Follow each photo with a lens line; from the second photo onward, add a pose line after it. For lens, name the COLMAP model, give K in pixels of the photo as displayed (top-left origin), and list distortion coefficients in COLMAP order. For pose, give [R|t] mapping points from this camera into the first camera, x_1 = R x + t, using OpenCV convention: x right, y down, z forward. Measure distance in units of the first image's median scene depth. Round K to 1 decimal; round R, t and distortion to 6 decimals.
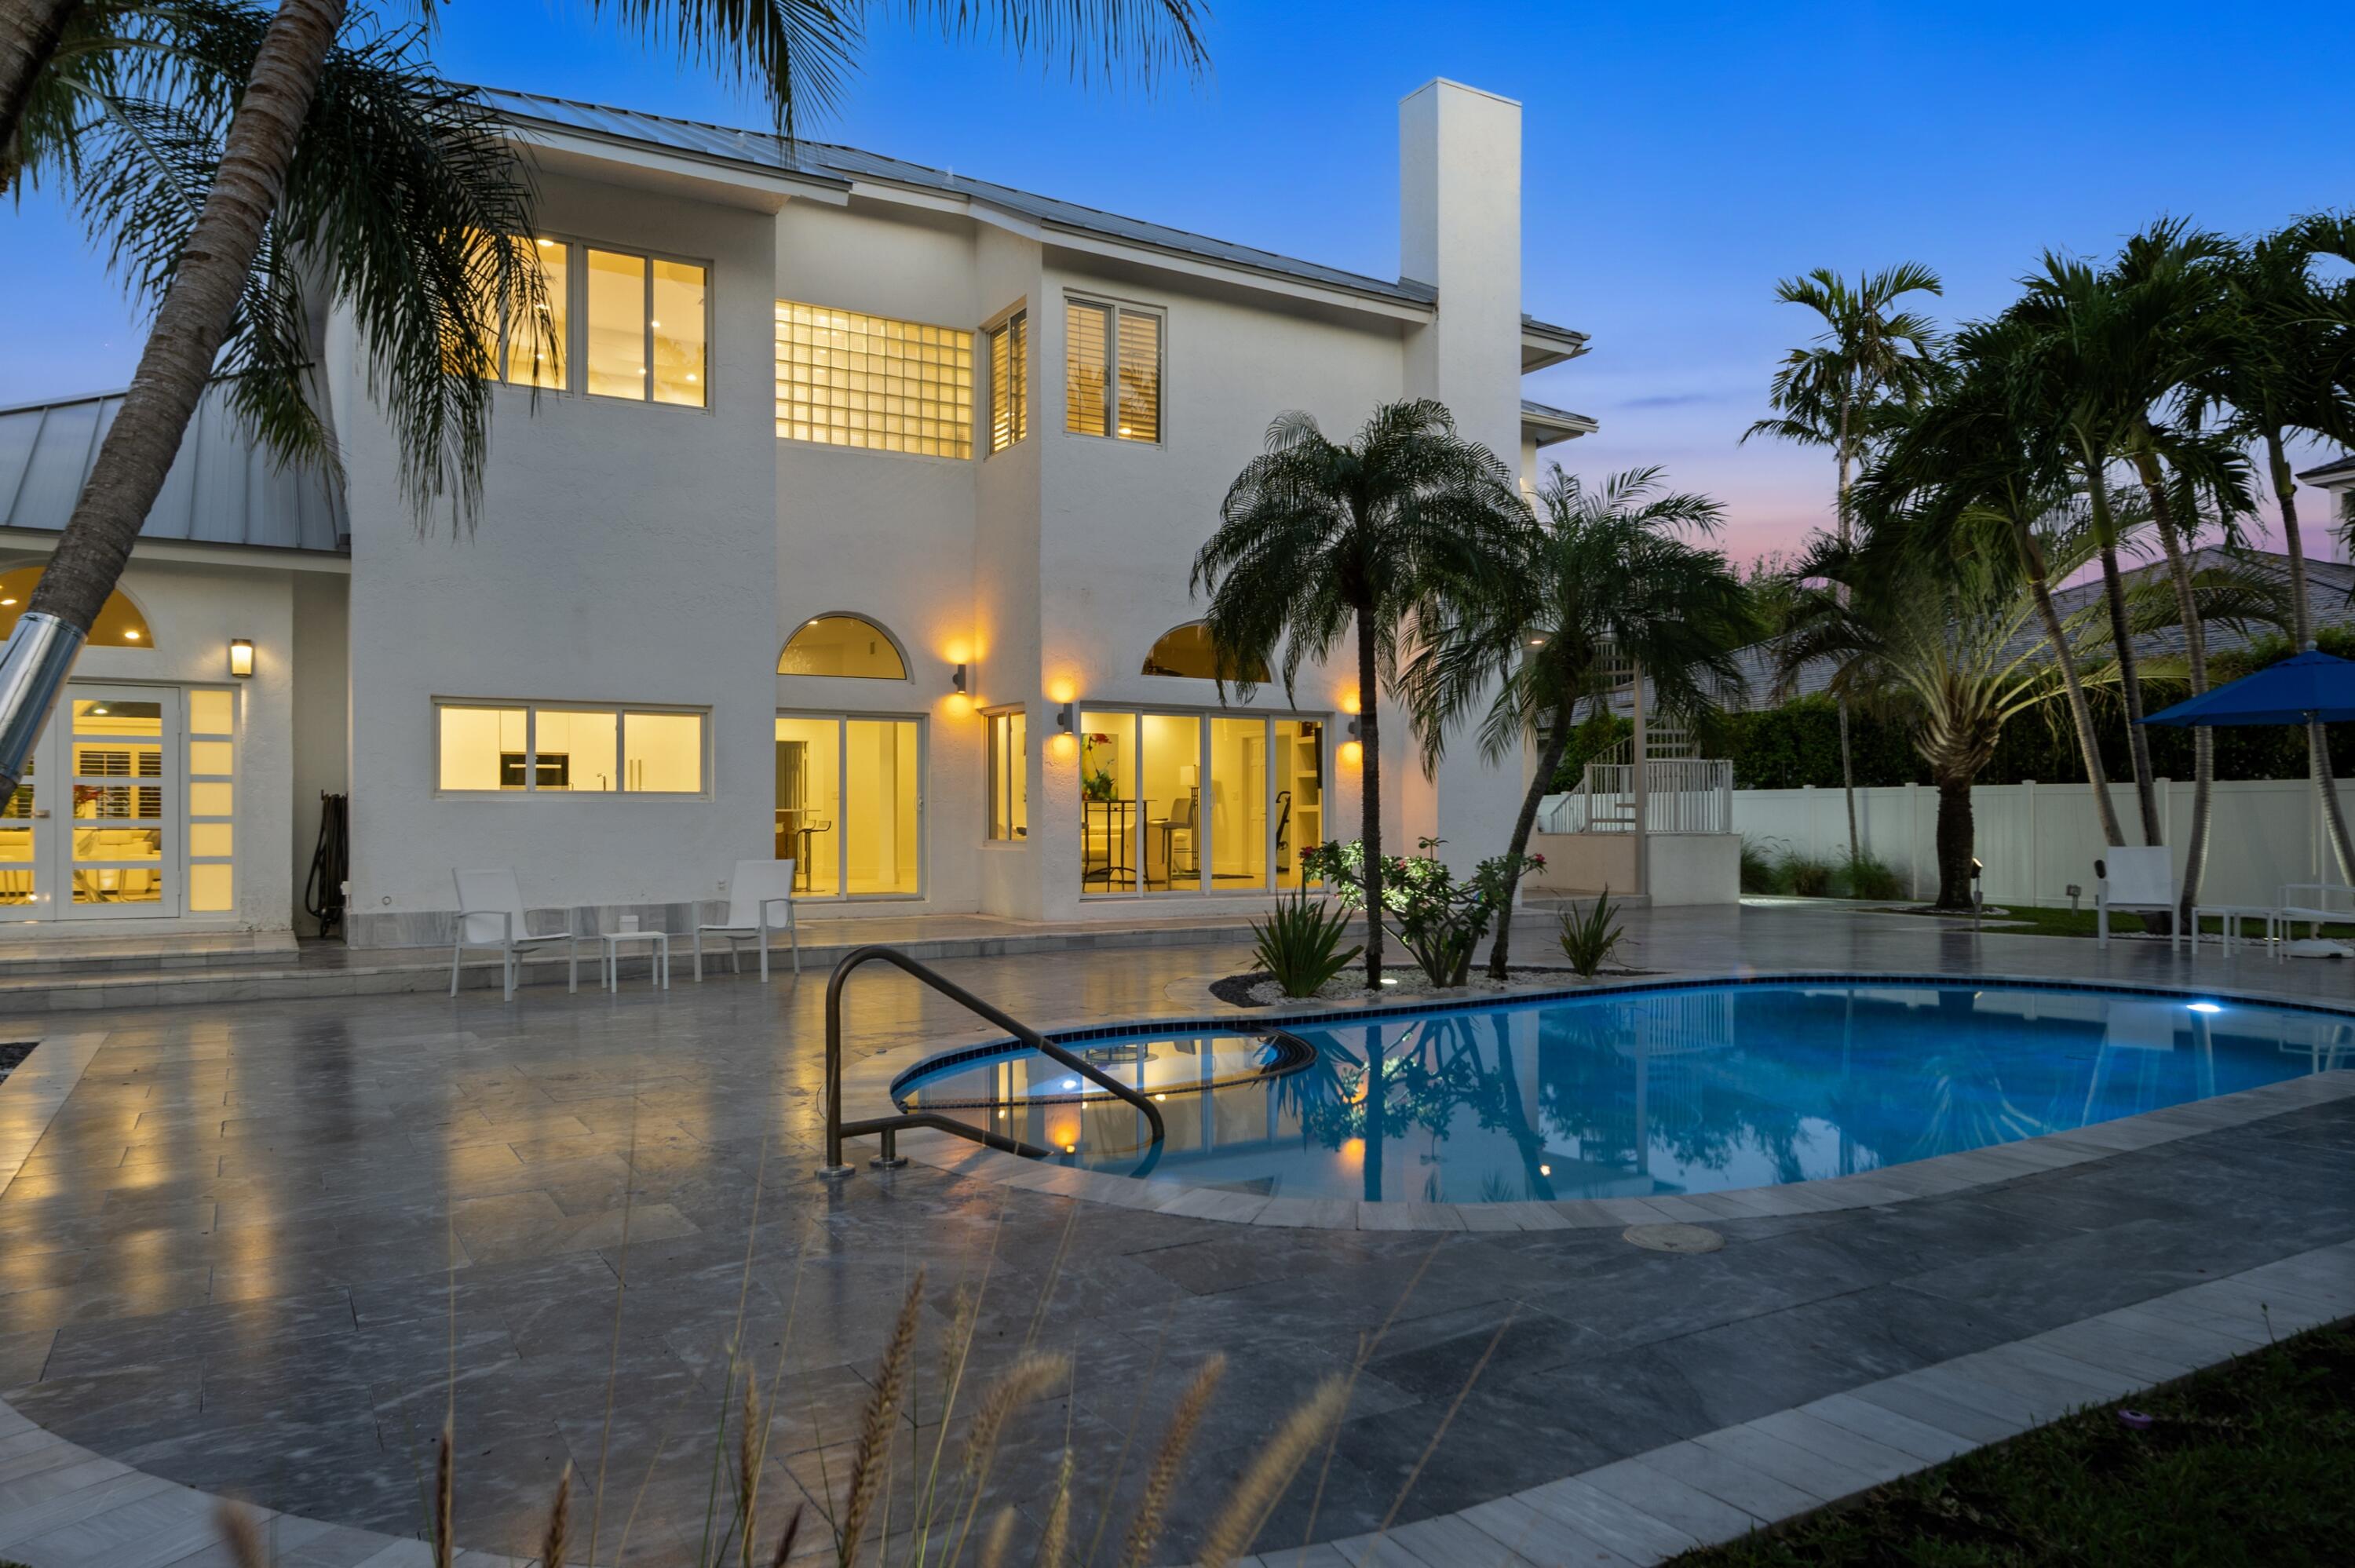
lens RADIAL K [[1496.4, 0, 1193.8], [0, 1496.4, 794.9], [0, 0, 1]] dist [-0.008032, 0.005344]
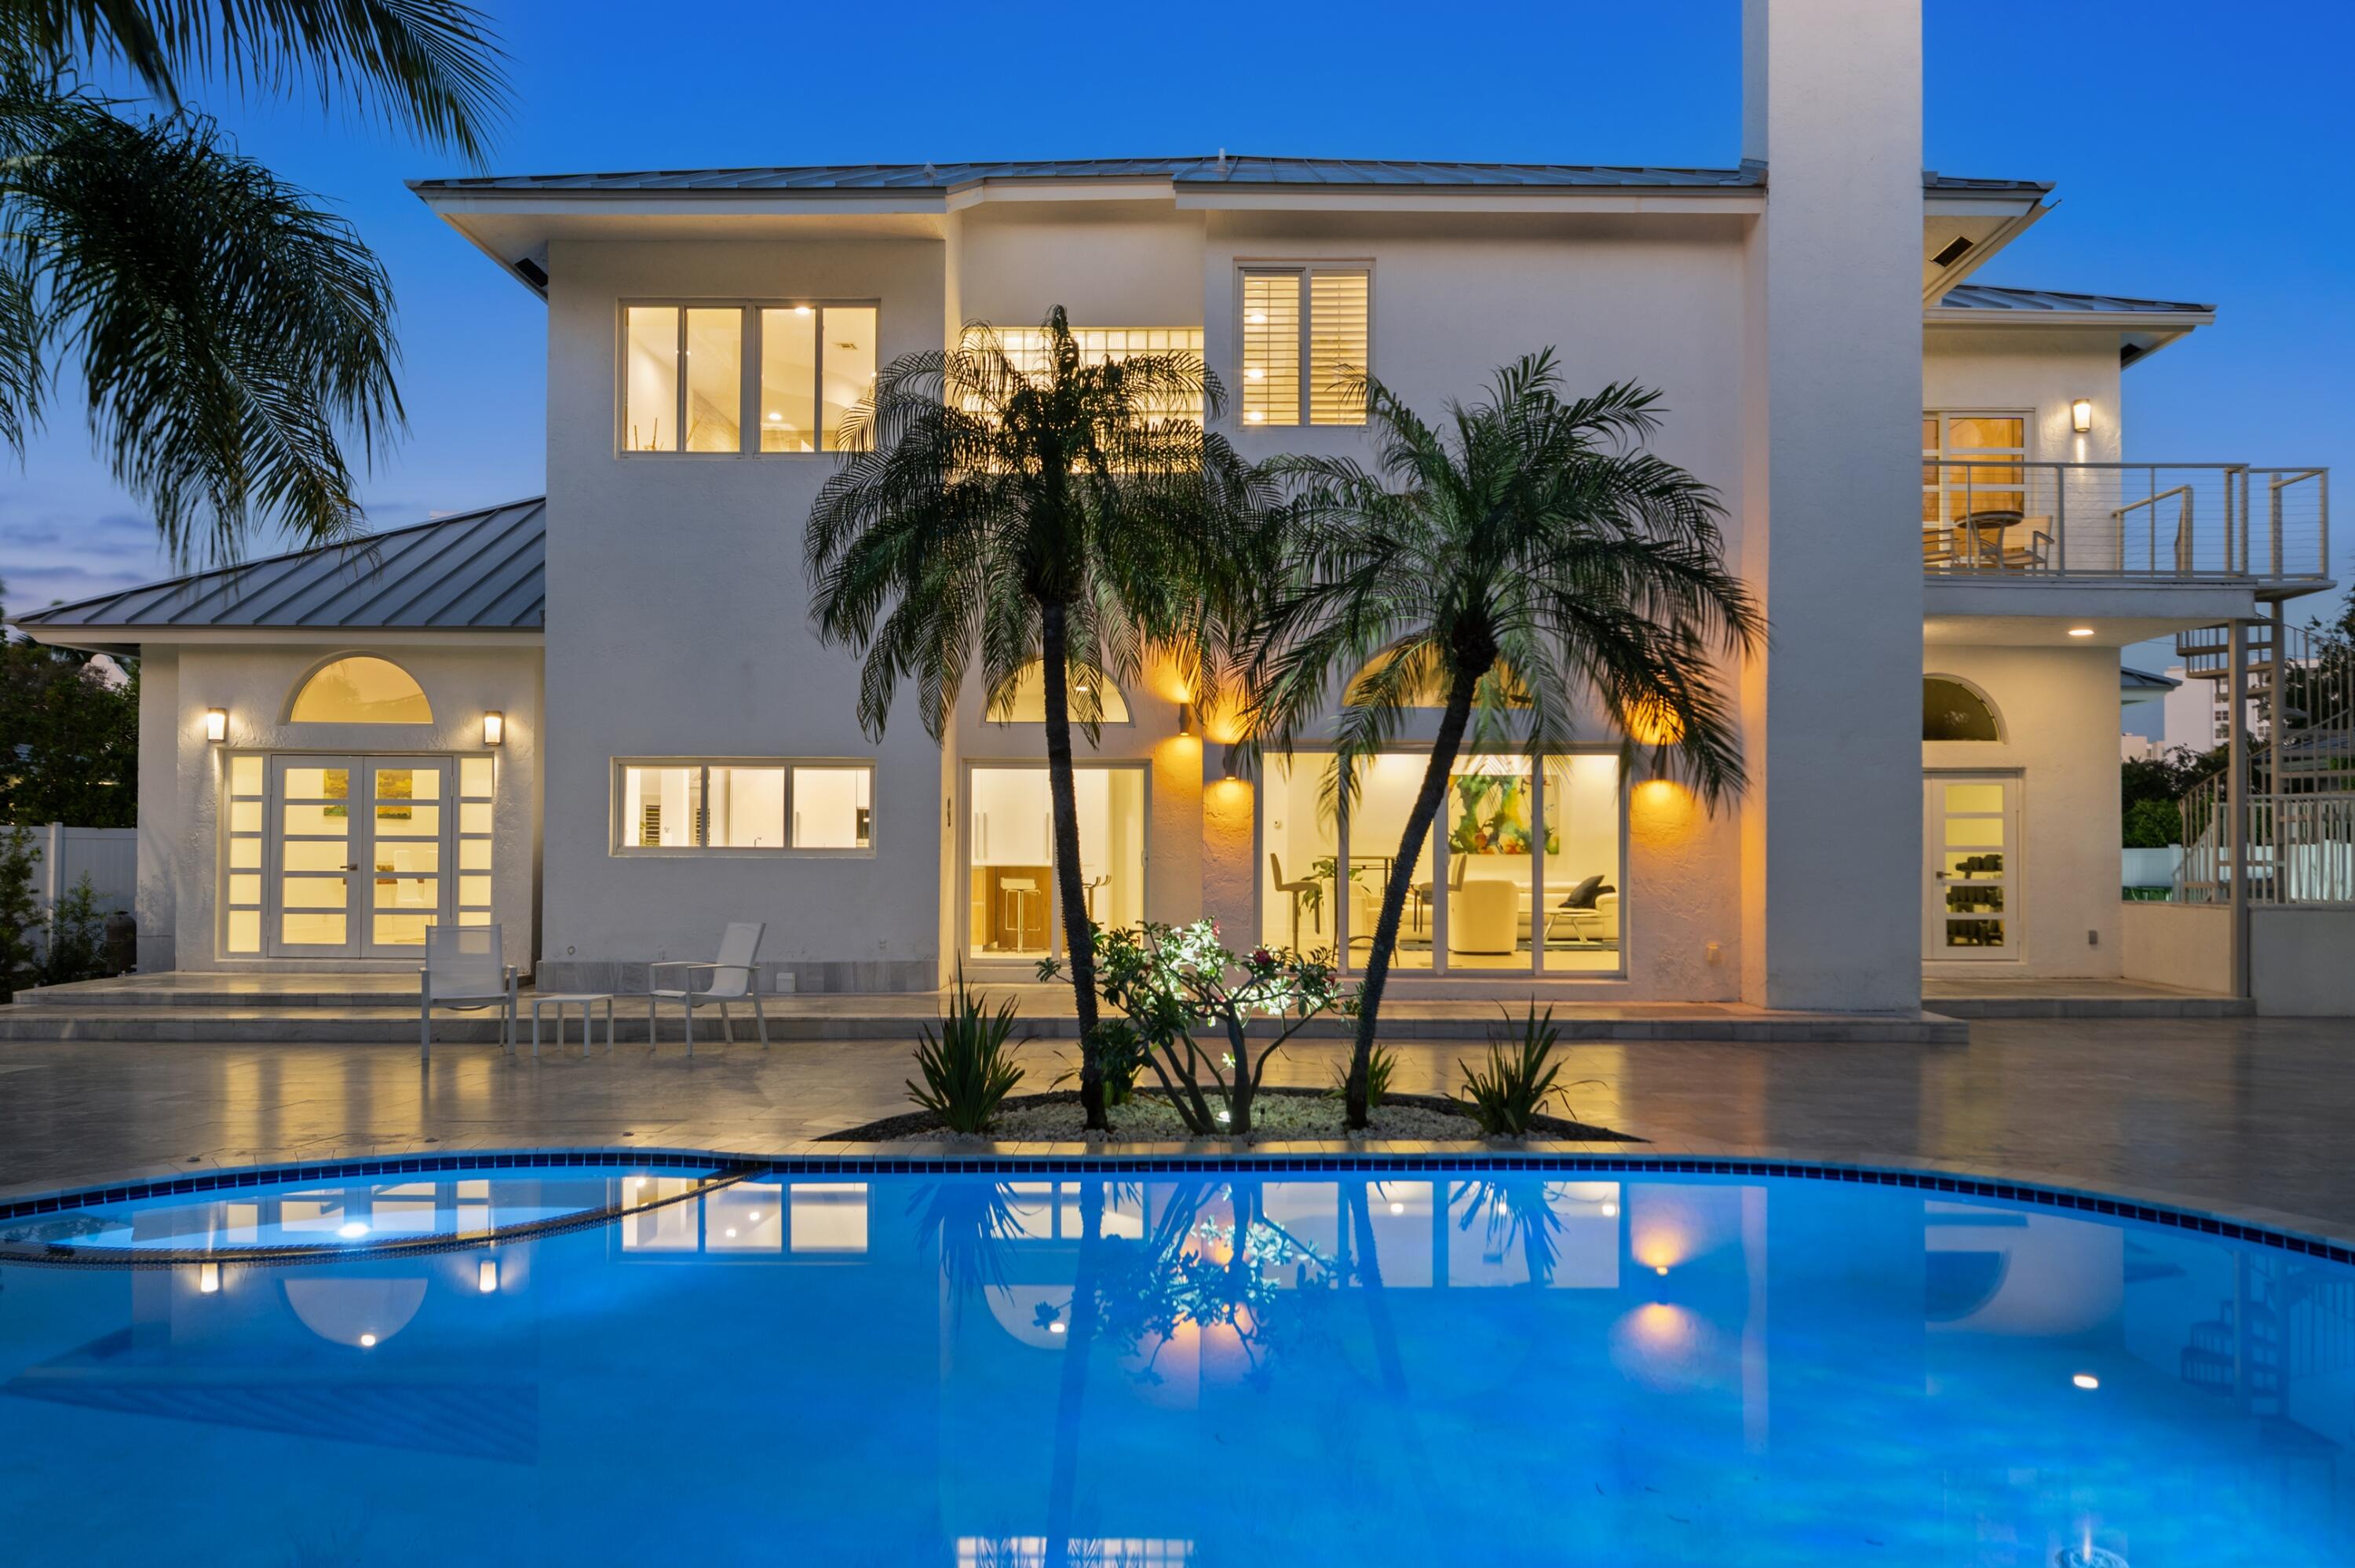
lens RADIAL K [[1496.4, 0, 1226.7], [0, 1496.4, 815.0], [0, 0, 1]] dist [-0.008032, 0.005344]
pose [[0.861317, -0.008813, -0.507991, 0.376918], [0.000630, 0.999867, -0.016278, -0.007336], [0.508067, 0.013701, 0.861209, 0.294377]]
